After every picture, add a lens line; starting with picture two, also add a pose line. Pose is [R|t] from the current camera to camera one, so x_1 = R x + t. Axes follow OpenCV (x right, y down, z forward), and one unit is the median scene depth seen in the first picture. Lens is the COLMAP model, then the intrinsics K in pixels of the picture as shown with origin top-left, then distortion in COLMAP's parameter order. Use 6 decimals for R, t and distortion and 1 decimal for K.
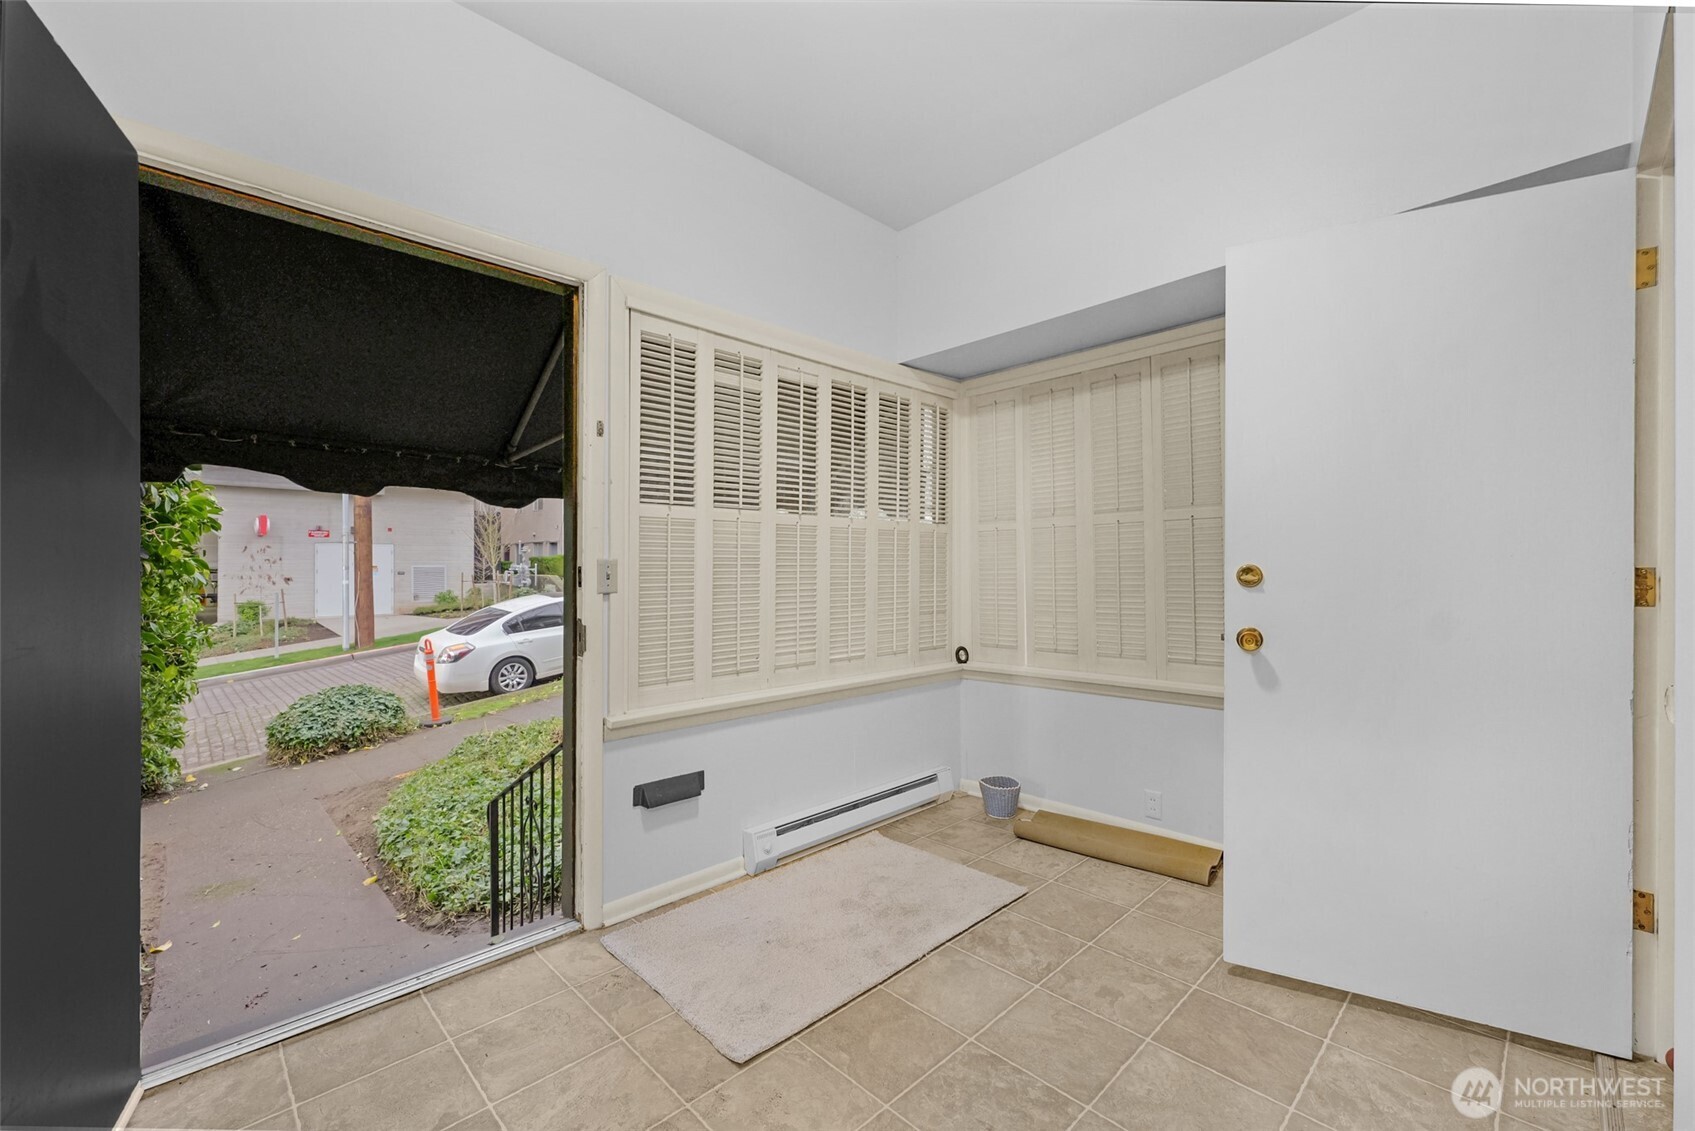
lens RADIAL K [[719.0, 0, 854.1], [0, 719.0, 557.4], [0, 0, 1]] dist [-0.001603, -0.000163]
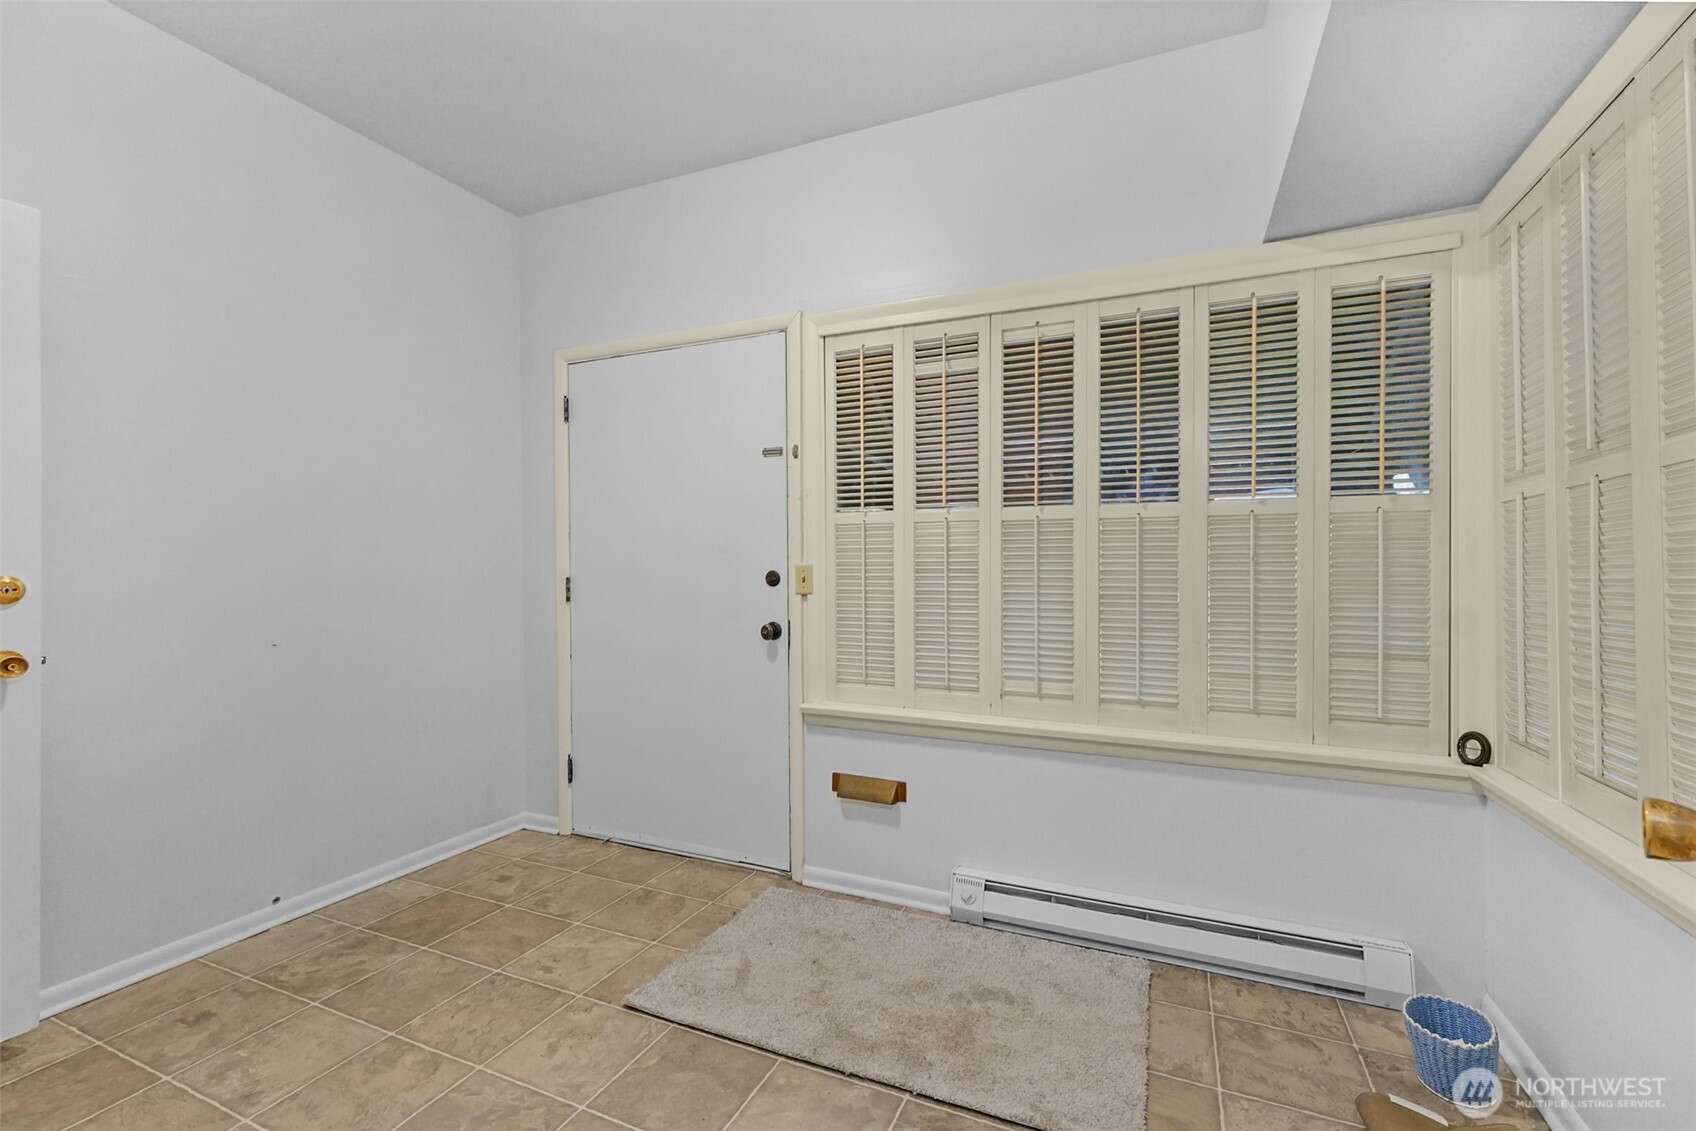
lens RADIAL K [[697.3, 0, 841.9], [0, 697.3, 570.4], [0, 0, 1]] dist [-0.001692, -0.000187]
pose [[0.366195, -0.001679, -0.930537, 0.595575], [0.004672, 0.999989, 0.000035, 0.010648], [0.930527, -0.004361, 0.366199, 0.545594]]
